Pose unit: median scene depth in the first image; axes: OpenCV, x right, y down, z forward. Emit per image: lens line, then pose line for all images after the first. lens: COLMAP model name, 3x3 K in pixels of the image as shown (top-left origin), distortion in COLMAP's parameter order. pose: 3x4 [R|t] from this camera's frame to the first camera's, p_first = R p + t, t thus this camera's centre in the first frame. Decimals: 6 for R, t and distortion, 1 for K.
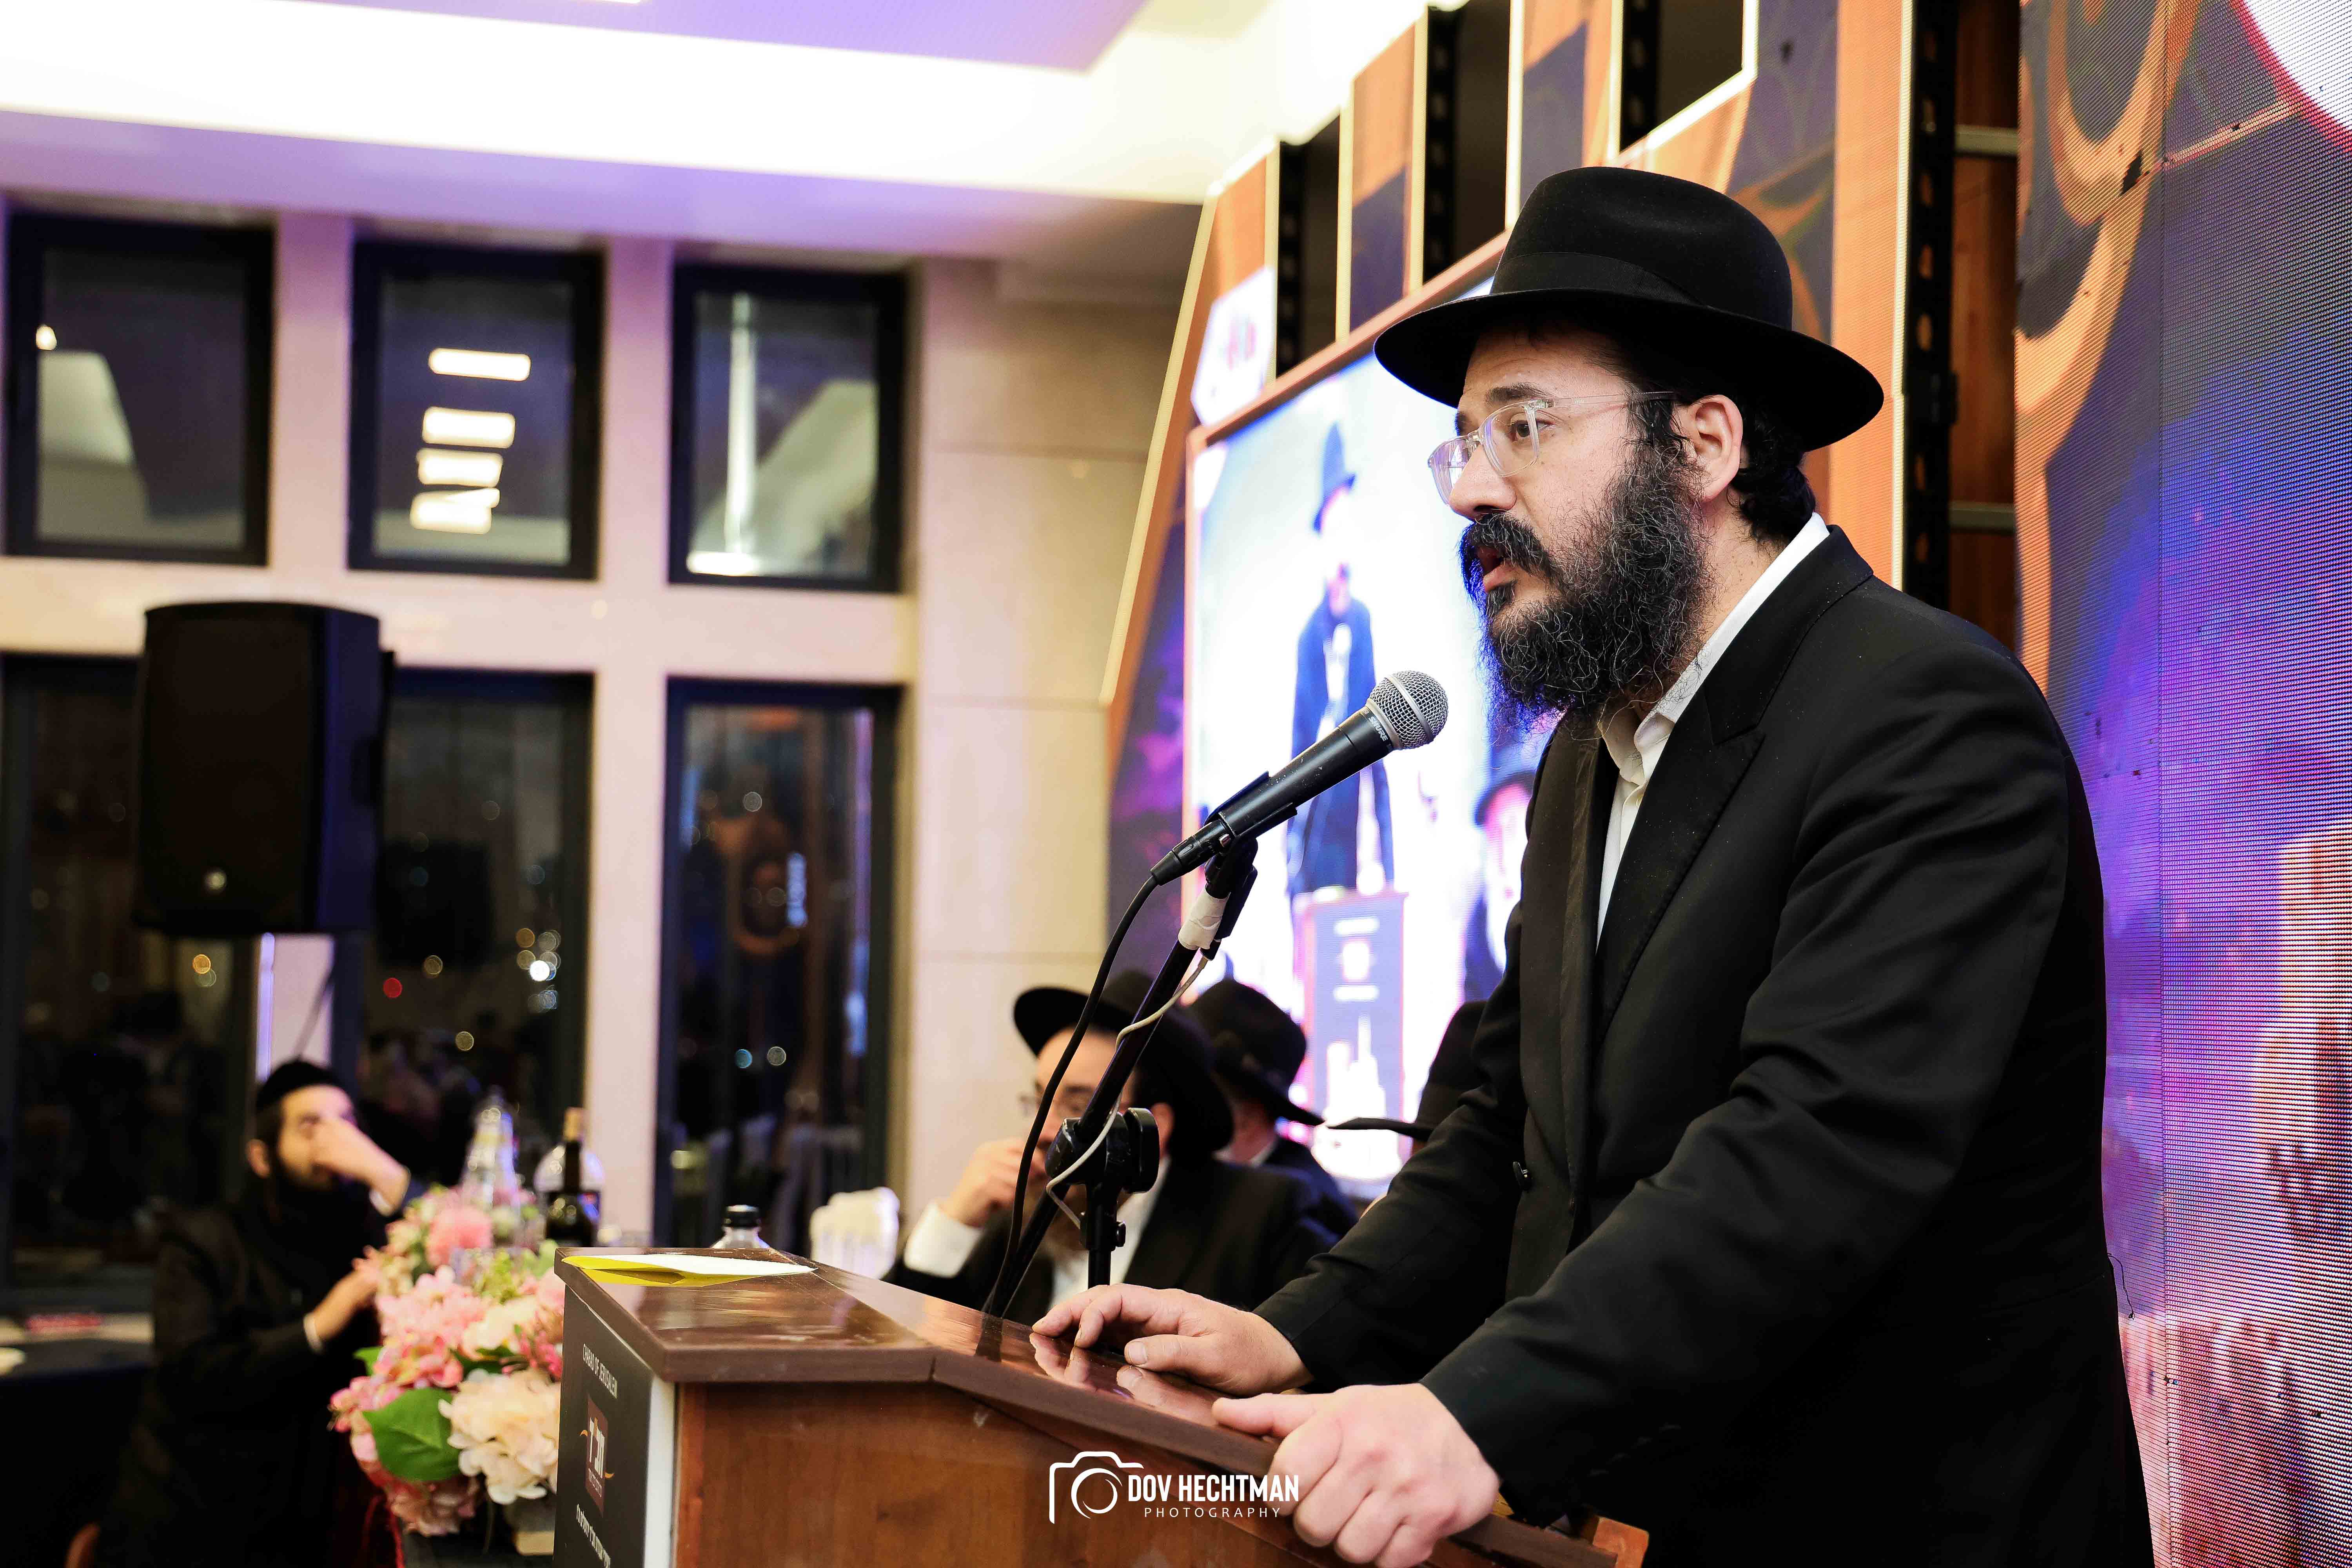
lens RADIAL K [[3460.1, 0, 1165.9], [0, 3460.1, 764.5], [0, 0, 1]] dist [0.178232, 0.000000]
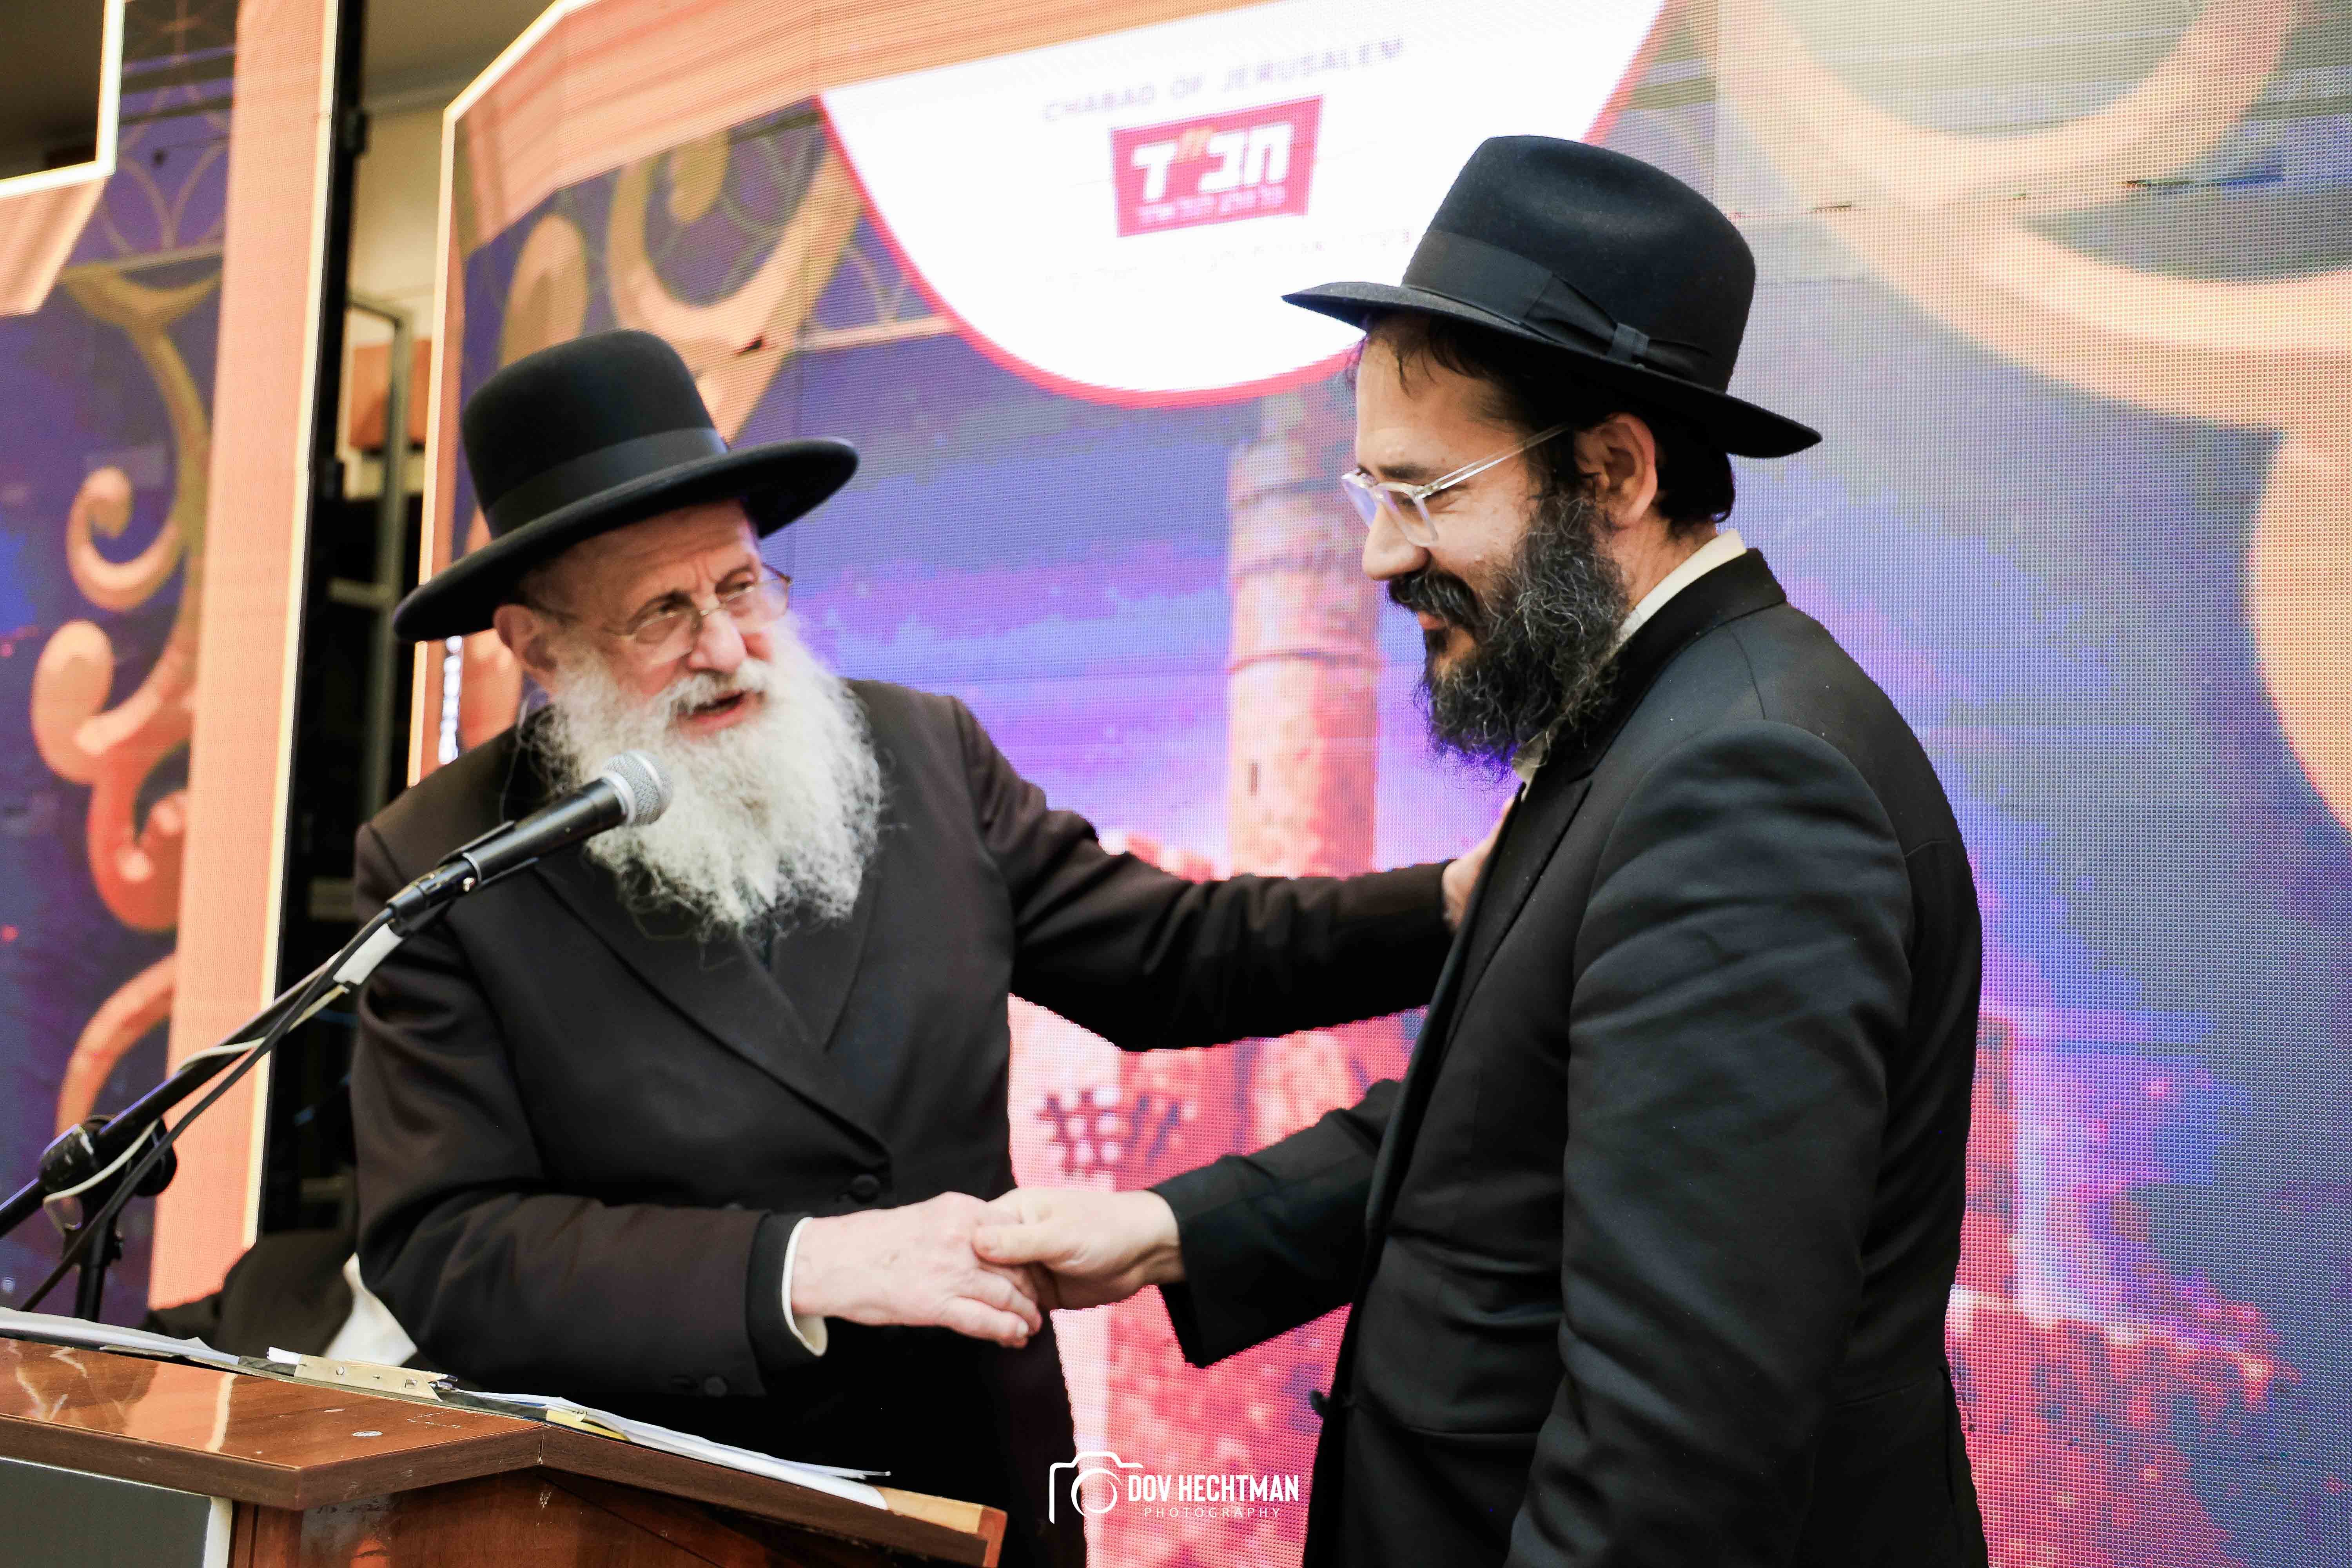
lens RADIAL K [[2427.0, 0, 1136.8], [0, 2427.0, 804.6], [0, 0, 1]] dist [0.053181, 0.000000]
pose [[0.701102, 0.065680, 0.710030, -0.220406], [-0.071285, 0.997216, -0.021856, 0.008497], [-0.709489, -0.035291, 0.703833, 0.254728]]
